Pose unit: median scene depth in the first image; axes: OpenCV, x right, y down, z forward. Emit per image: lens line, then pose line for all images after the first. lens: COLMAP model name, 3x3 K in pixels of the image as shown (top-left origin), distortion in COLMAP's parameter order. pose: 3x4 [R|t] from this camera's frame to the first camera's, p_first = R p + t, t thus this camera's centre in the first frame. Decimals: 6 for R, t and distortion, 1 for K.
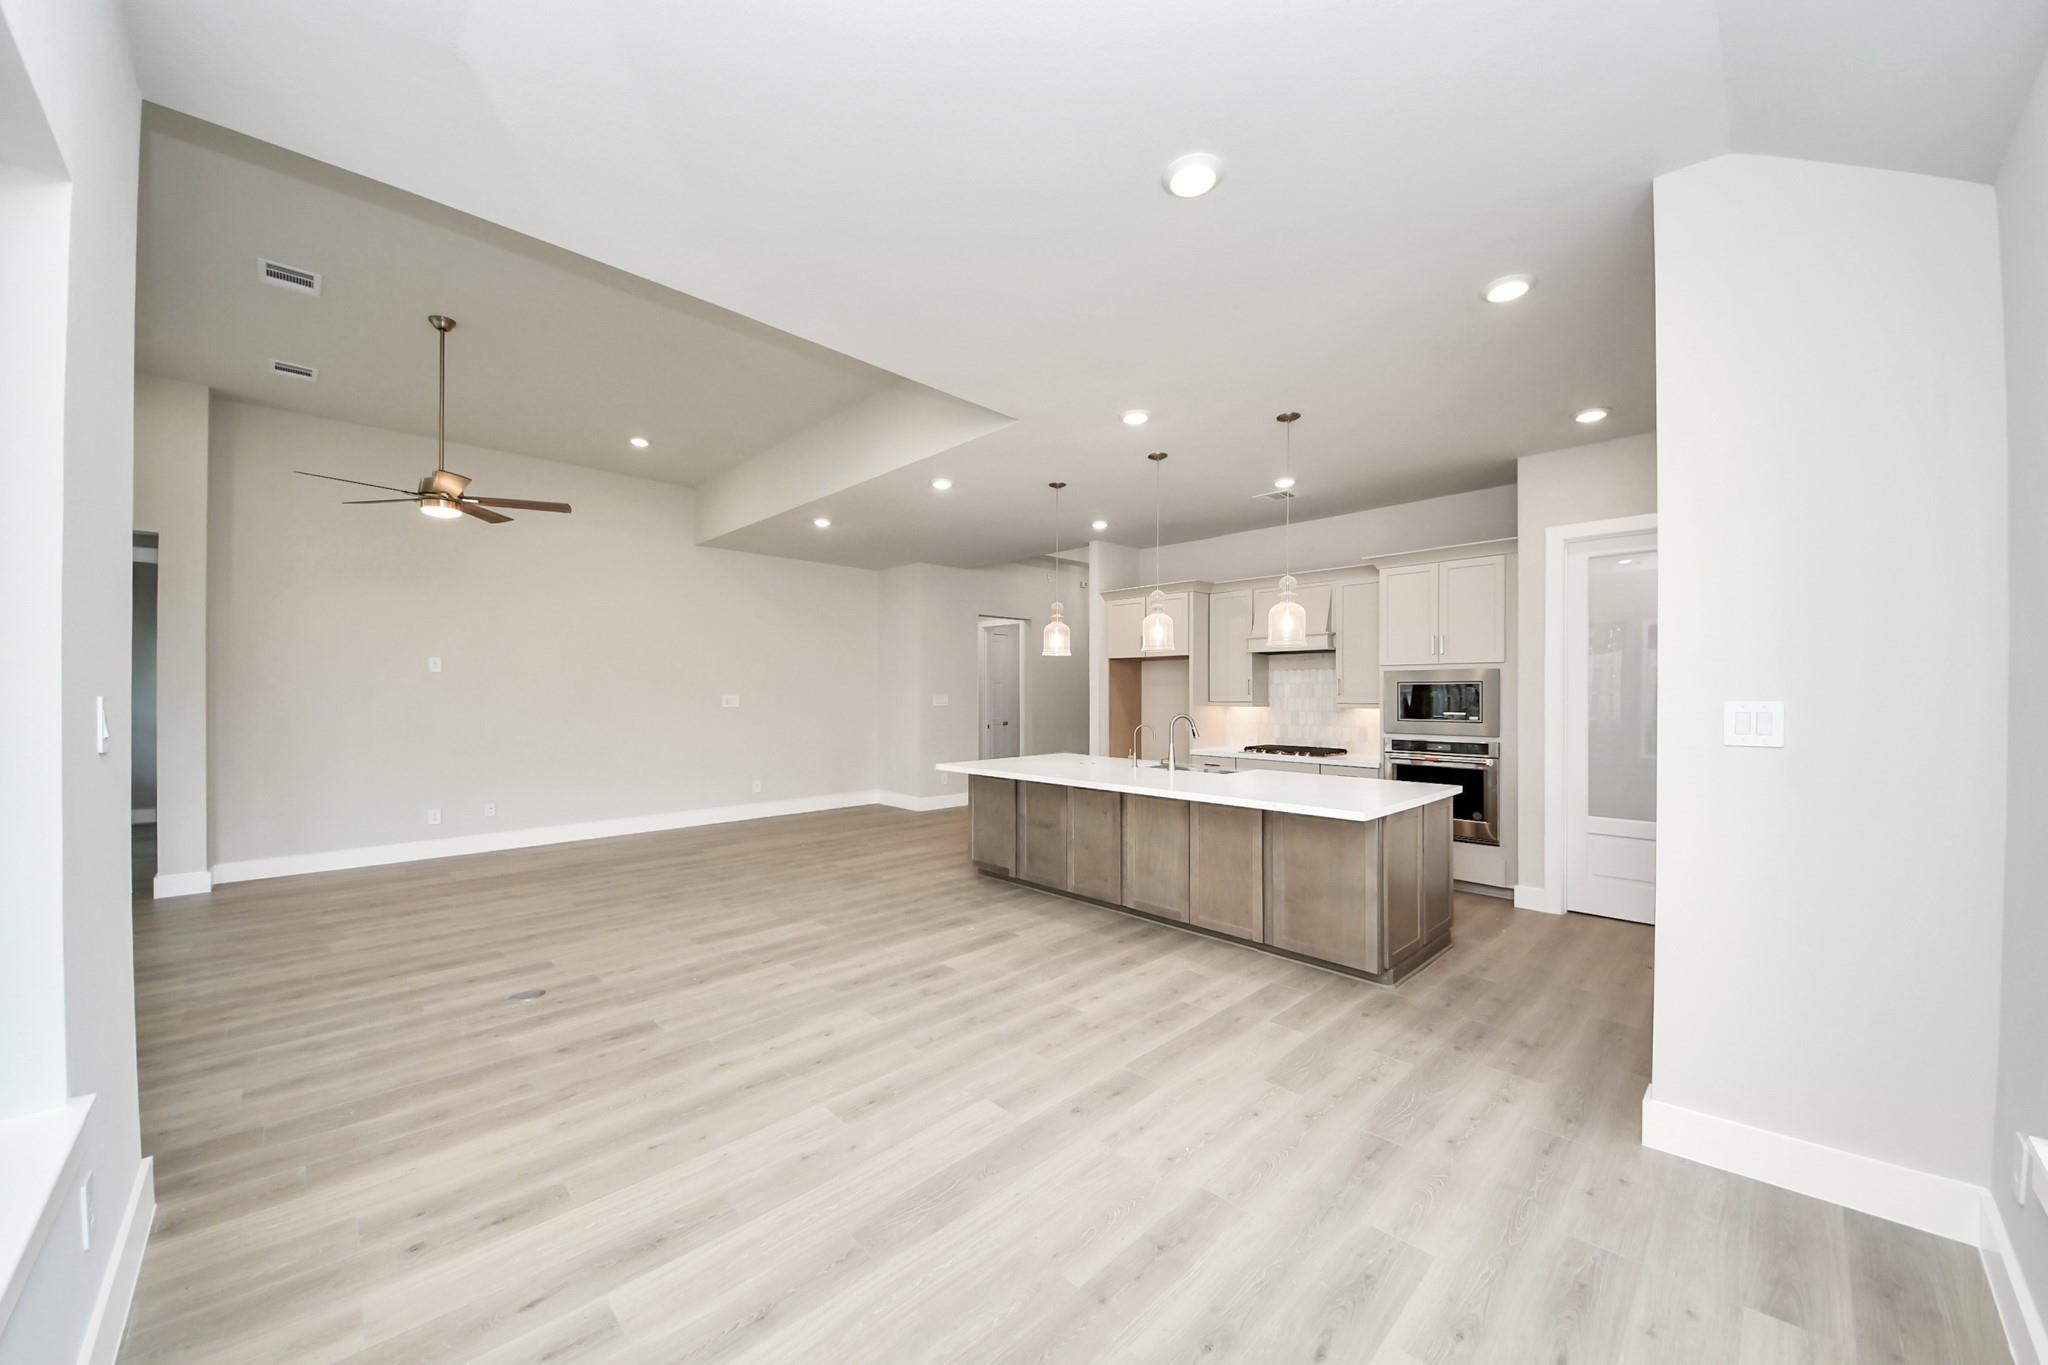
lens RADIAL K [[729.5, 0, 1009.3], [0, 729.5, 716.2], [0, 0, 1]] dist [0.007888, -0.007683]
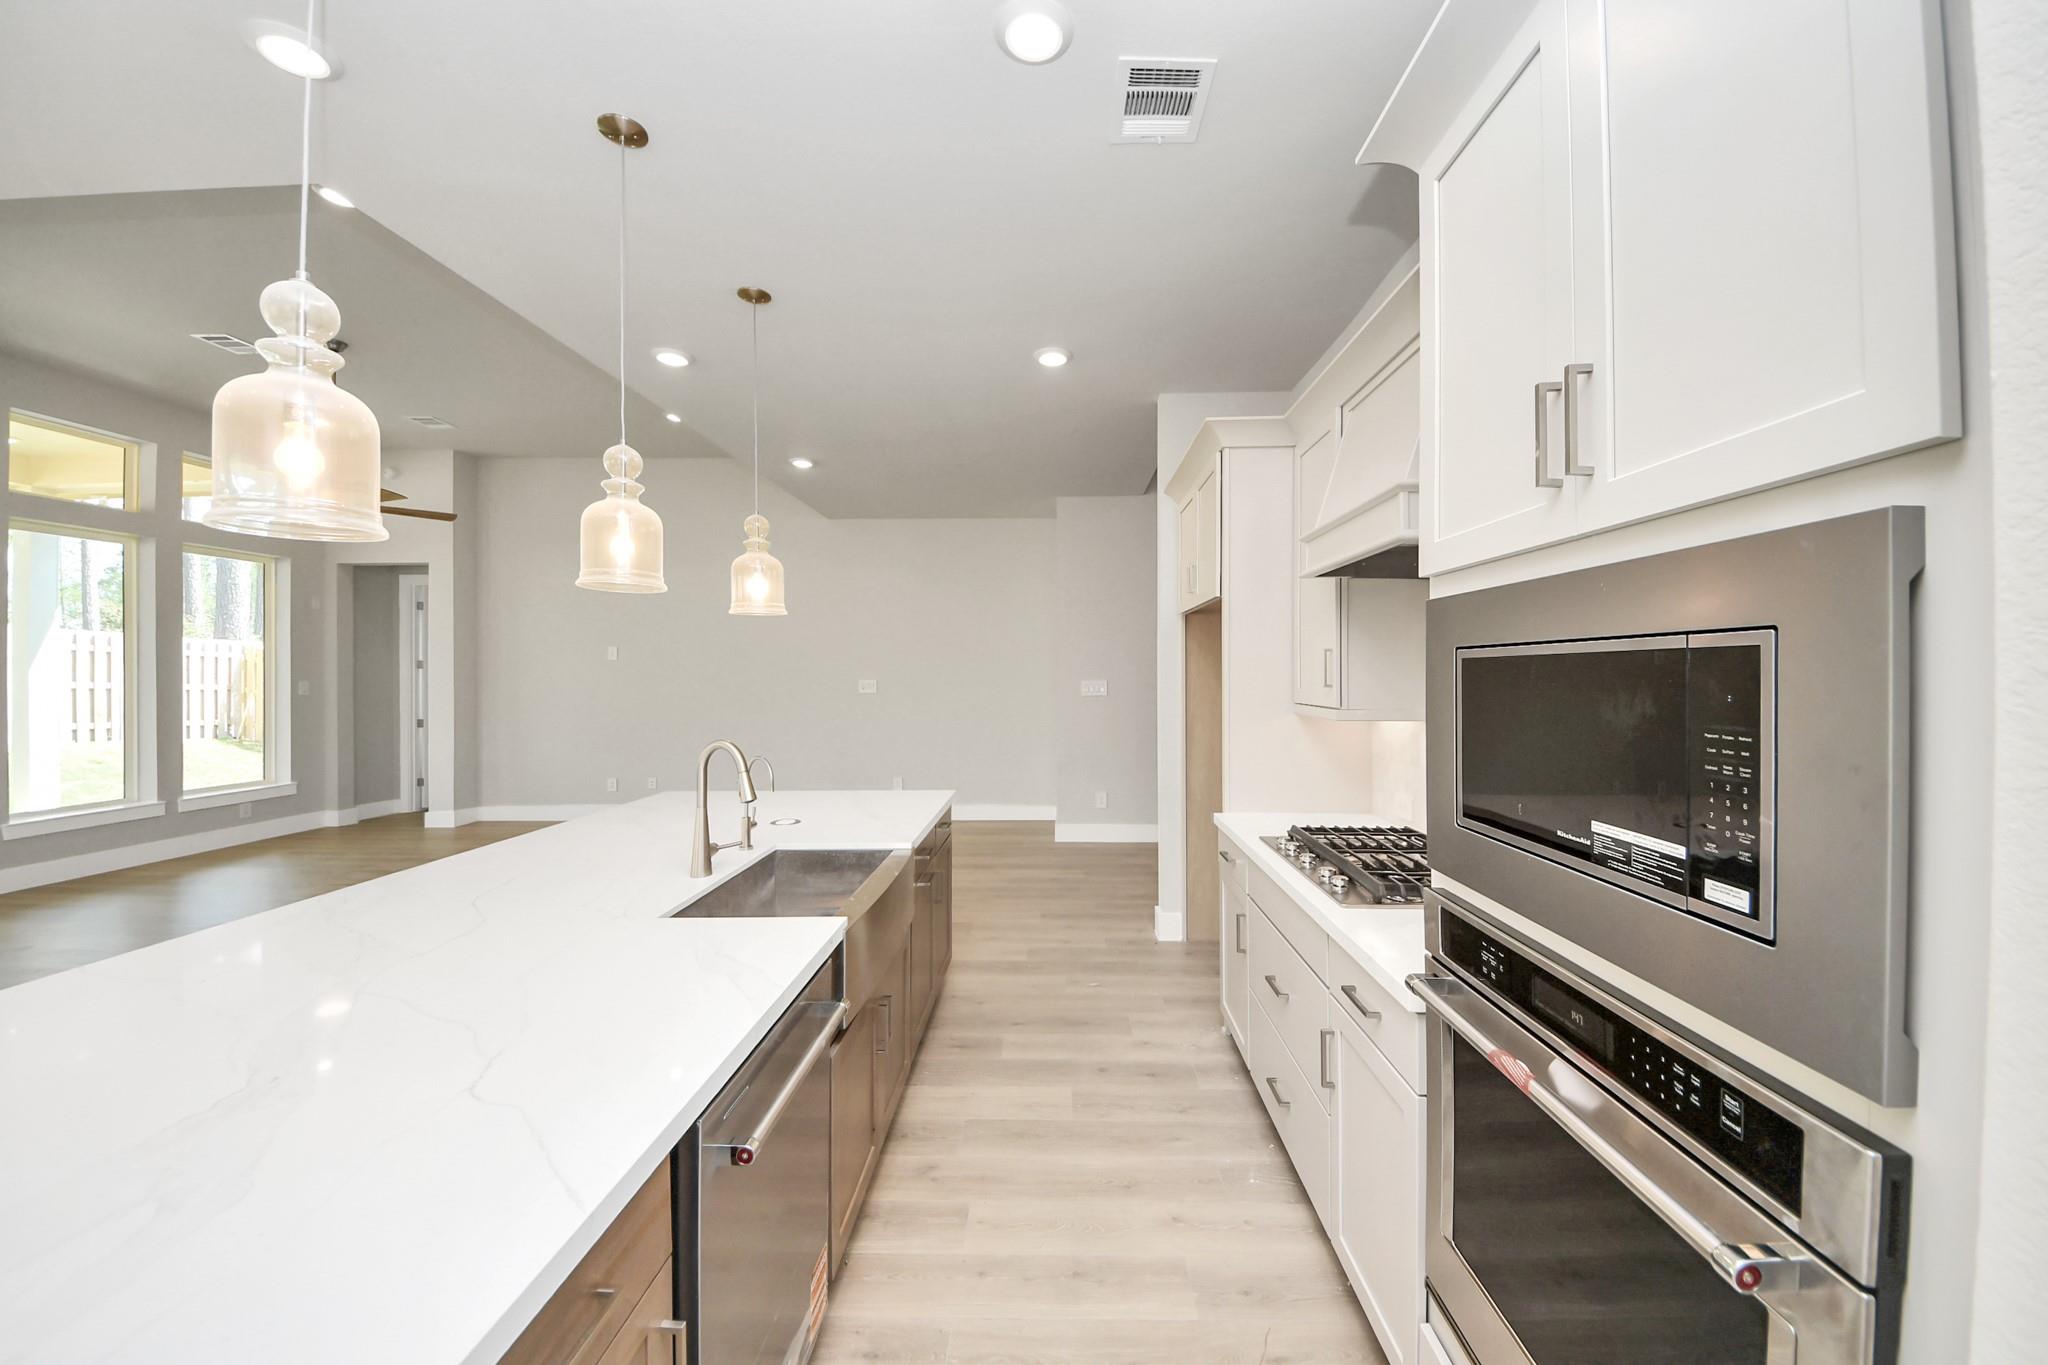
lens RADIAL K [[729.5, 0, 1042.6], [0, 729.5, 669.0], [0, 0, 1]] dist [0.007888, -0.007683]
pose [[0.717528, -0.003873, -0.696519, 0.711236], [-0.019778, 0.999468, -0.025933, -0.038466], [0.696249, 0.032384, 0.717069, 0.903190]]
